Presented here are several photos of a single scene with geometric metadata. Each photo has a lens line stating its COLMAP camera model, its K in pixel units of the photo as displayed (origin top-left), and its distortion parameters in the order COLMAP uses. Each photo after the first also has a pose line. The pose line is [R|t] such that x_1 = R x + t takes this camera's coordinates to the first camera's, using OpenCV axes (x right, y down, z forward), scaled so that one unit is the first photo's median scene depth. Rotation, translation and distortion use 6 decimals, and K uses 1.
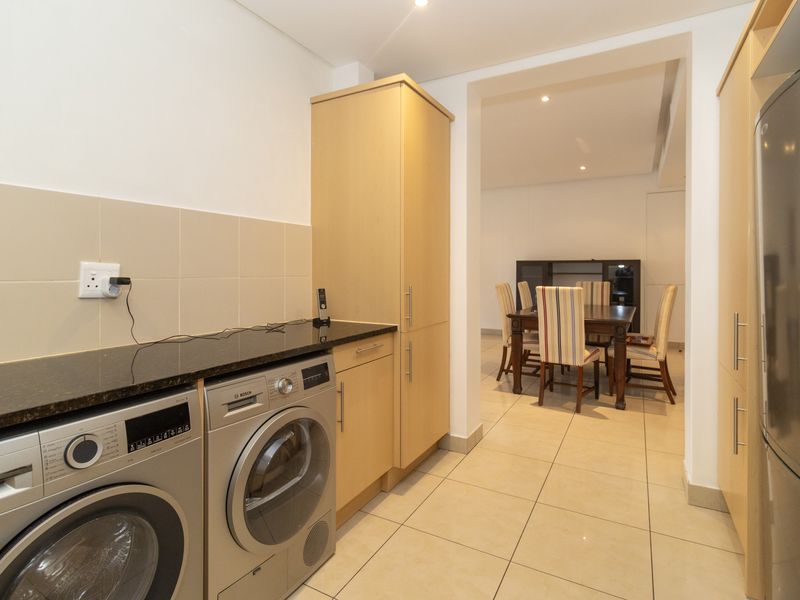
lens RADIAL K [[433.6, 0, 399.5], [0, 433.6, 276.5], [0, 0, 1]] dist [-0.000728, 0.000552]
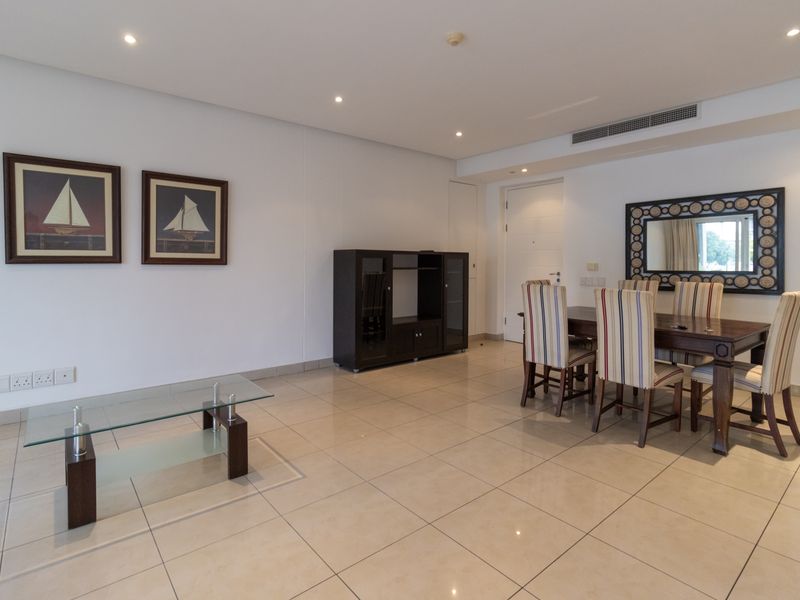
lens RADIAL K [[433.5, 0, 411.8], [0, 433.5, 265.3], [0, 0, 1]] dist [0.001094, 0.000225]
pose [[0.346556, -0.002940, 0.938025, -0.528409], [0.007959, 0.999968, 0.000194, -0.022980], [-0.937996, 0.007399, 0.346568, 1.239153]]
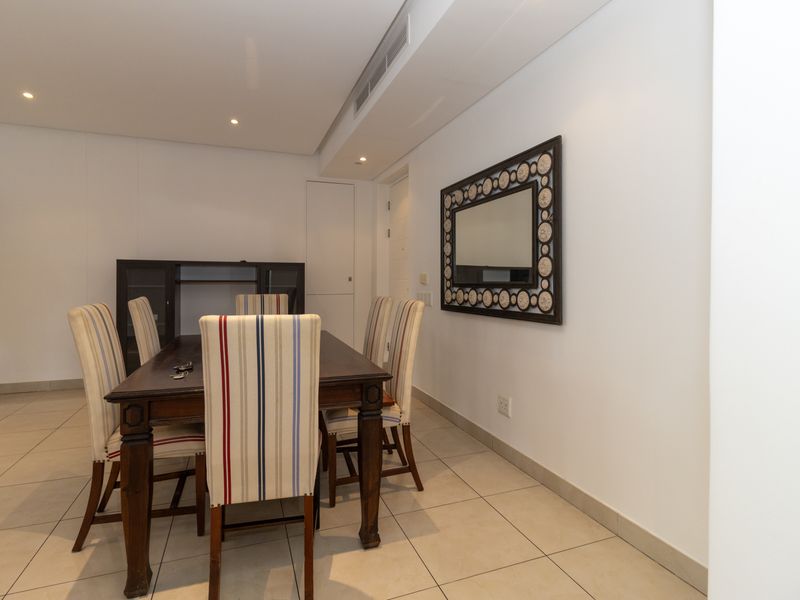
lens RADIAL K [[425.8, 0, 399.1], [0, 425.8, 288.2], [0, 0, 1]] dist [-0.000370, 0.000949]
pose [[0.647620, -0.011839, 0.761871, 0.137314], [0.006305, 0.999928, 0.010178, -0.002871], [-0.761937, -0.001788, 0.647648, 0.586428]]
